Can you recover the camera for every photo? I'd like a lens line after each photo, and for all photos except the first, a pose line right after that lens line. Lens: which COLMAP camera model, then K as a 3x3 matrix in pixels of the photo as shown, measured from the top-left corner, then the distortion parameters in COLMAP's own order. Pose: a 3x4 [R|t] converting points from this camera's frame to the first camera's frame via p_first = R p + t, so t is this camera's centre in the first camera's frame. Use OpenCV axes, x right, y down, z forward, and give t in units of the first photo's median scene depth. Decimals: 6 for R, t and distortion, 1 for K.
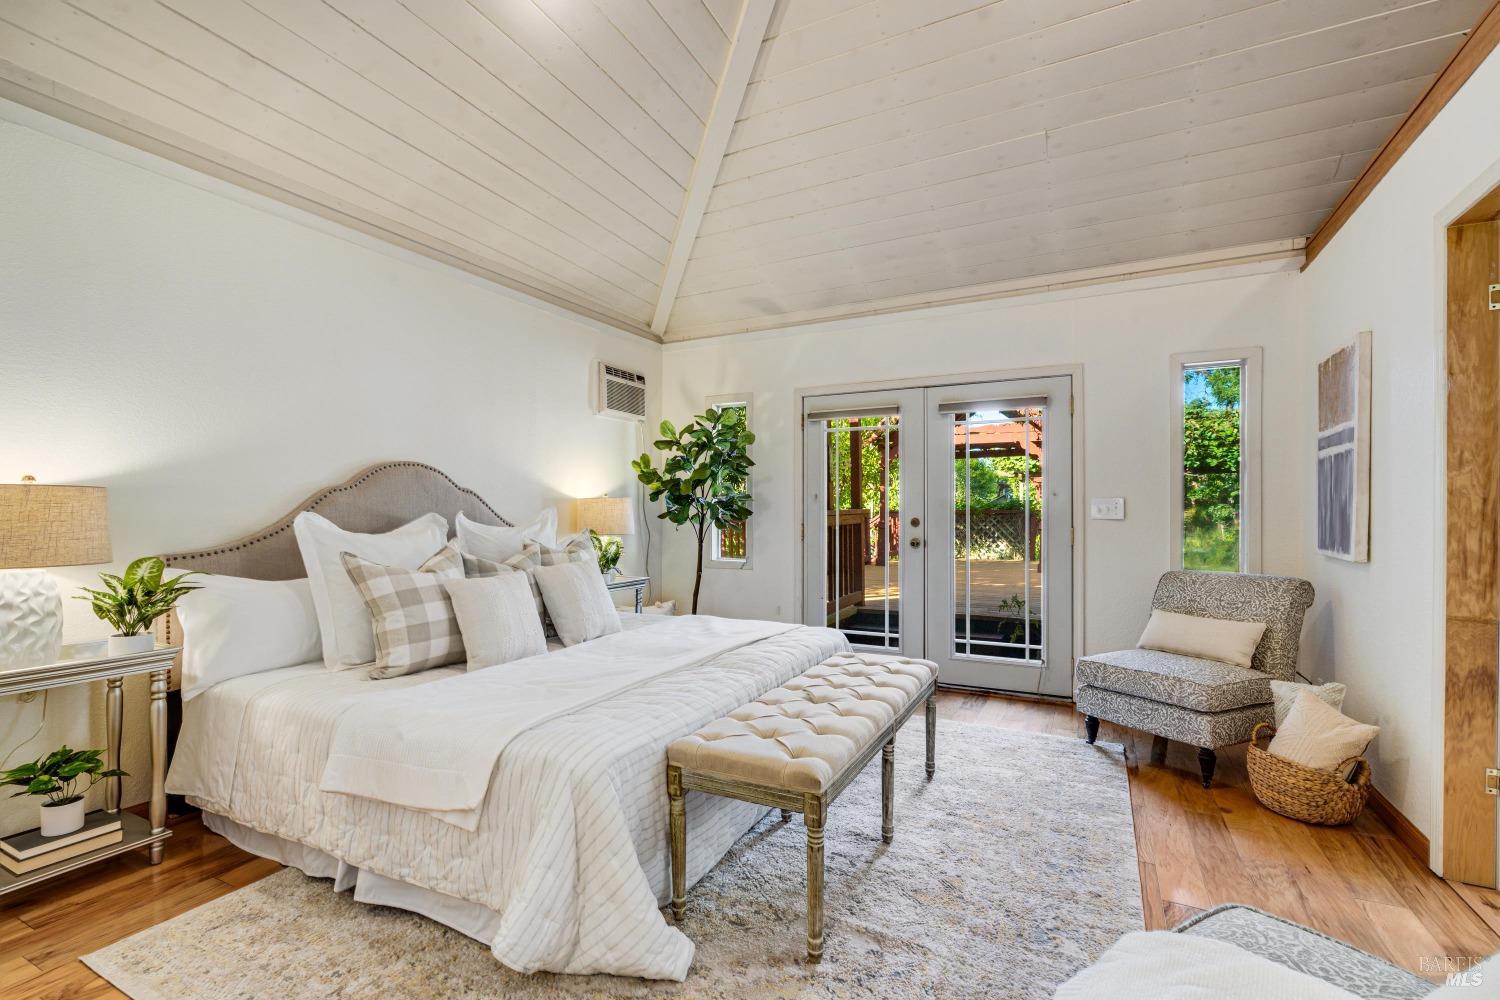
lens RADIAL K [[681.8, 0, 754.7], [0, 681.8, 514.1], [0, 0, 1]] dist [0.001370, -0.000024]
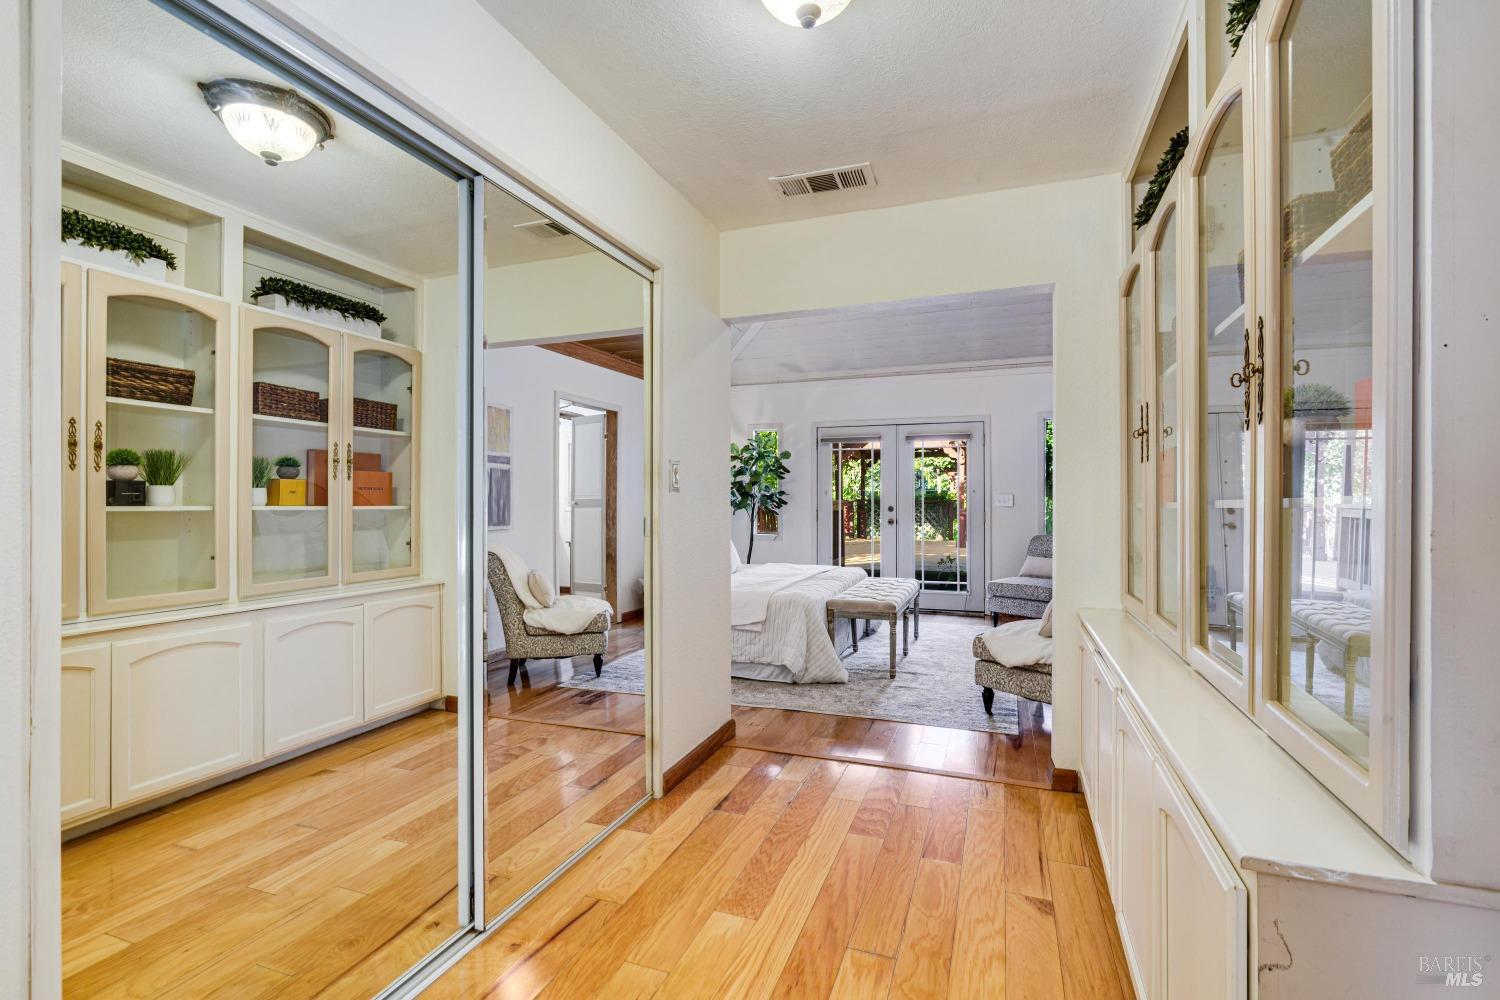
lens RADIAL K [[684.5, 0, 750.0], [0, 684.5, 500.0], [0, 0, 1]] dist [0.000471, 0.000323]
pose [[0.993395, 0.001078, 0.114736, -0.270246], [-0.000770, 0.999996, -0.002727, -0.003751], [-0.114738, 0.002621, 0.993392, -0.546547]]
